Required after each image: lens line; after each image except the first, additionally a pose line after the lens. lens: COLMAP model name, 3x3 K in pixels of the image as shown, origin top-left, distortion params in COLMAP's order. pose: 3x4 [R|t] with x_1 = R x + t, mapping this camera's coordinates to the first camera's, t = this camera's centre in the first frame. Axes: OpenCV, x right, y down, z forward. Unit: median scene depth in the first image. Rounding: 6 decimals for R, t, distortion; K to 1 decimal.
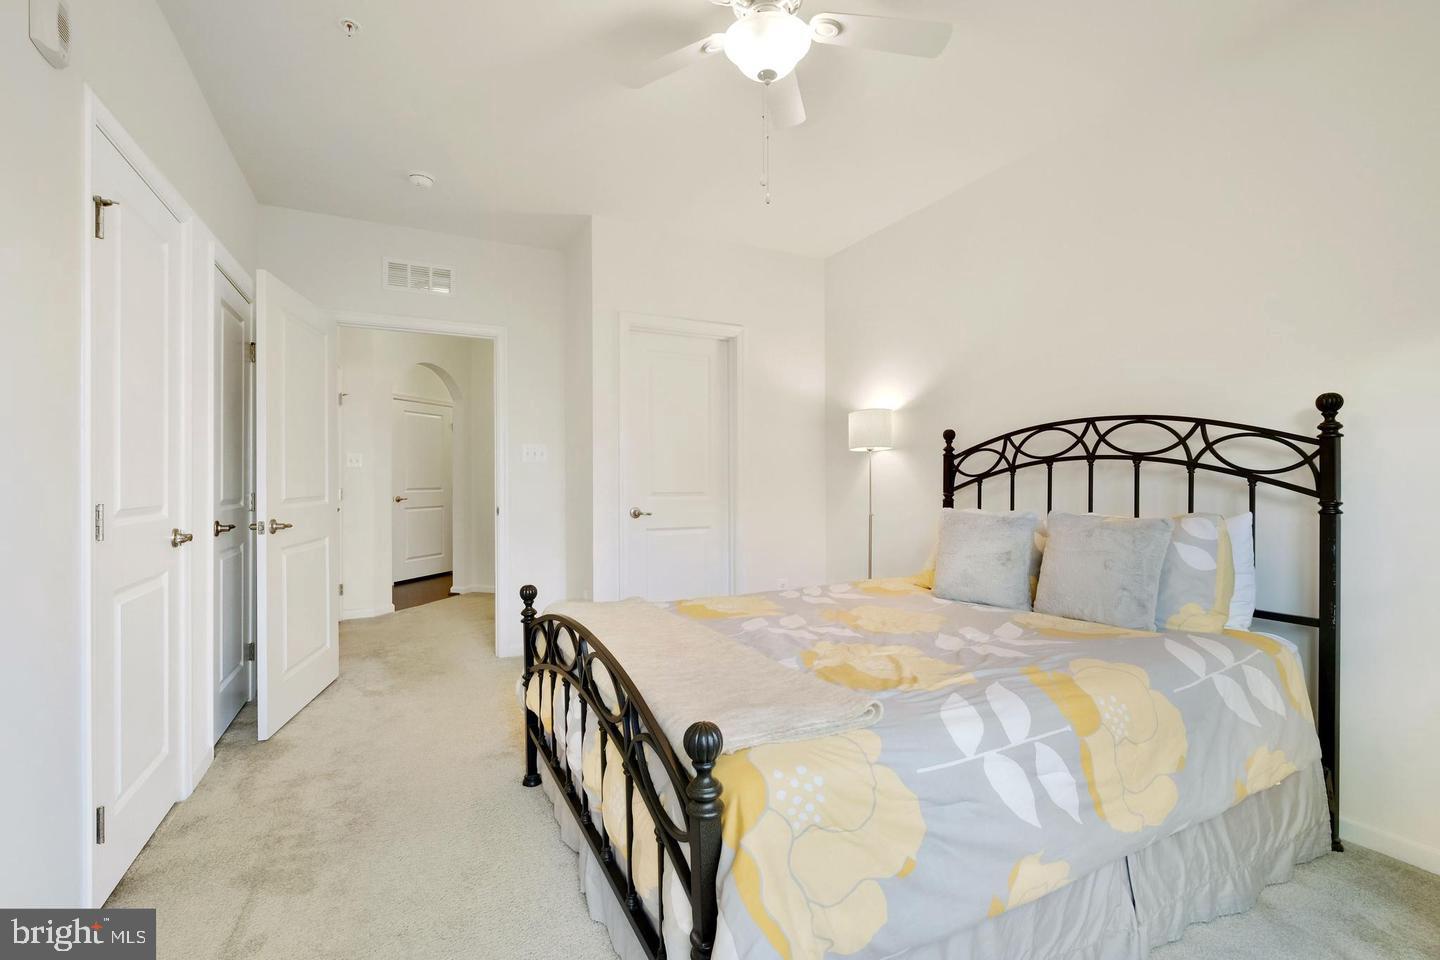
lens RADIAL K [[626.7, 0, 719.2], [0, 626.7, 480.2], [0, 0, 1]] dist [-0.005471, 0.001155]
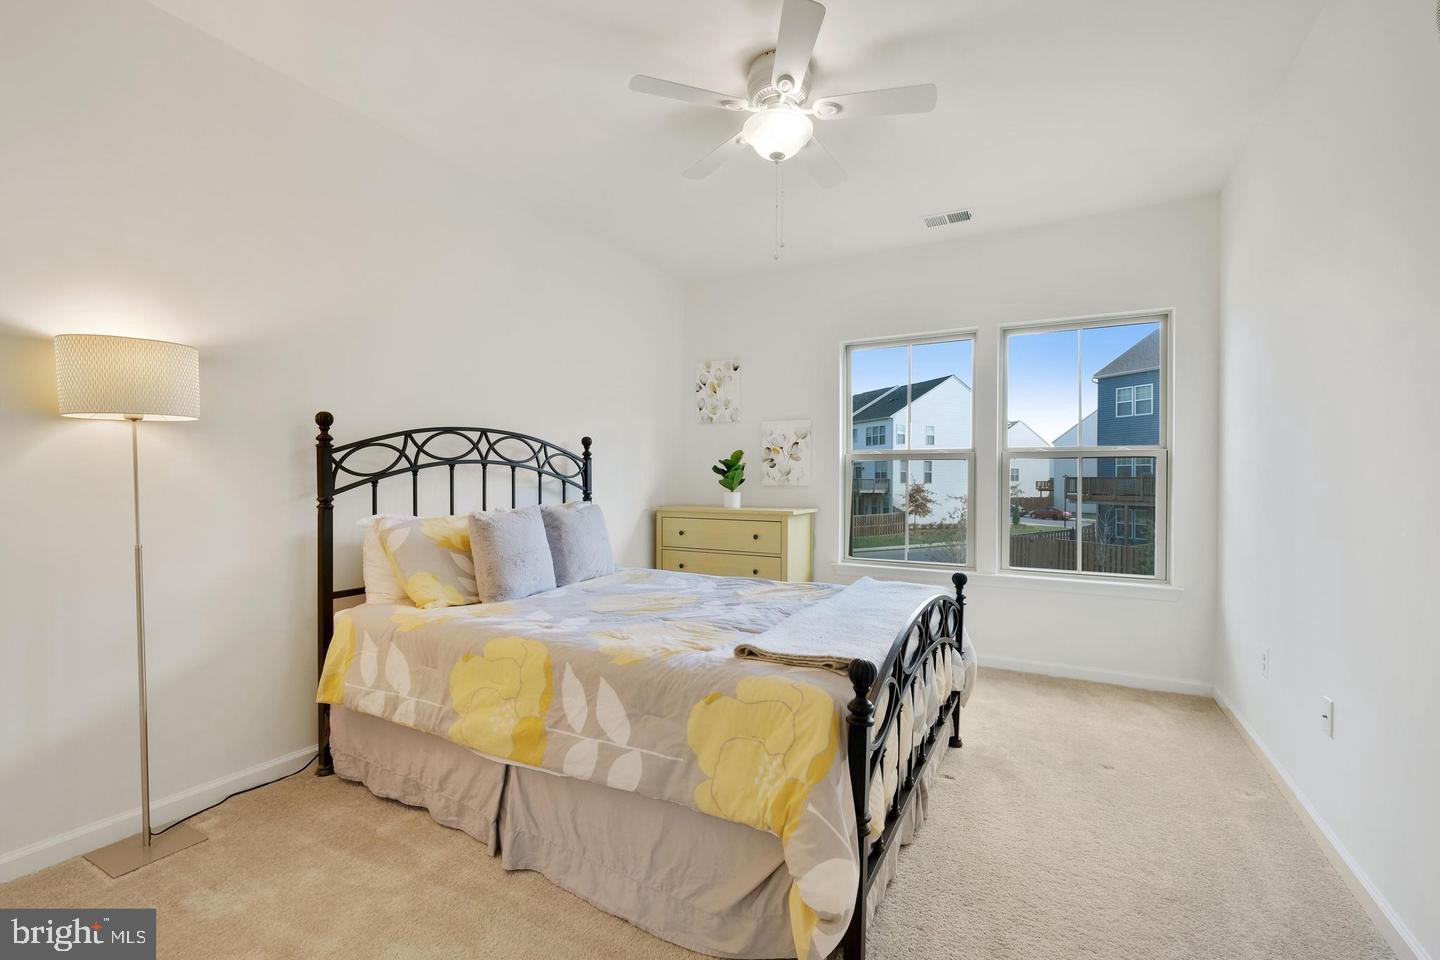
lens RADIAL K [[626.7, 0, 720.5], [0, 626.7, 481.1], [0, 0, 1]] dist [-0.005471, 0.001155]
pose [[-0.571026, 0.000531, 0.820931, -0.591460], [-0.003478, 0.999989, -0.003066, 0.001935], [-0.820924, -0.004606, -0.571018, 1.215902]]
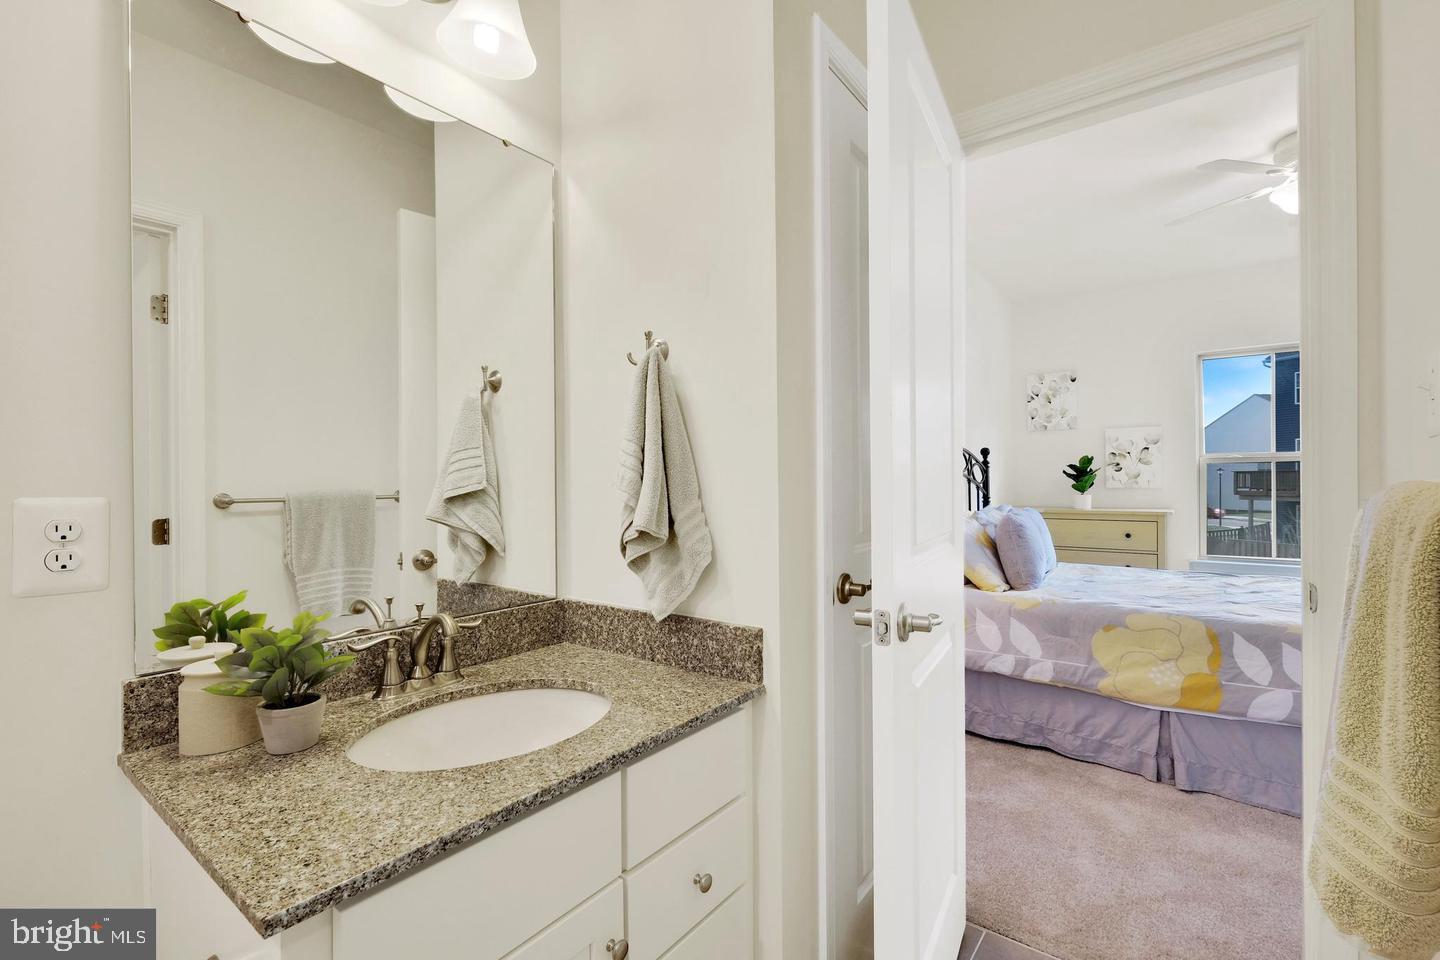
lens RADIAL K [[626.7, 0, 745.7], [0, 626.7, 483.0], [0, 0, 1]] dist [-0.005471, 0.001155]
pose [[-0.451802, 0.003591, 0.892111, -0.425876], [0.008672, 0.999962, 0.000367, -0.015607], [-0.892076, 0.007902, -0.451816, 1.899469]]
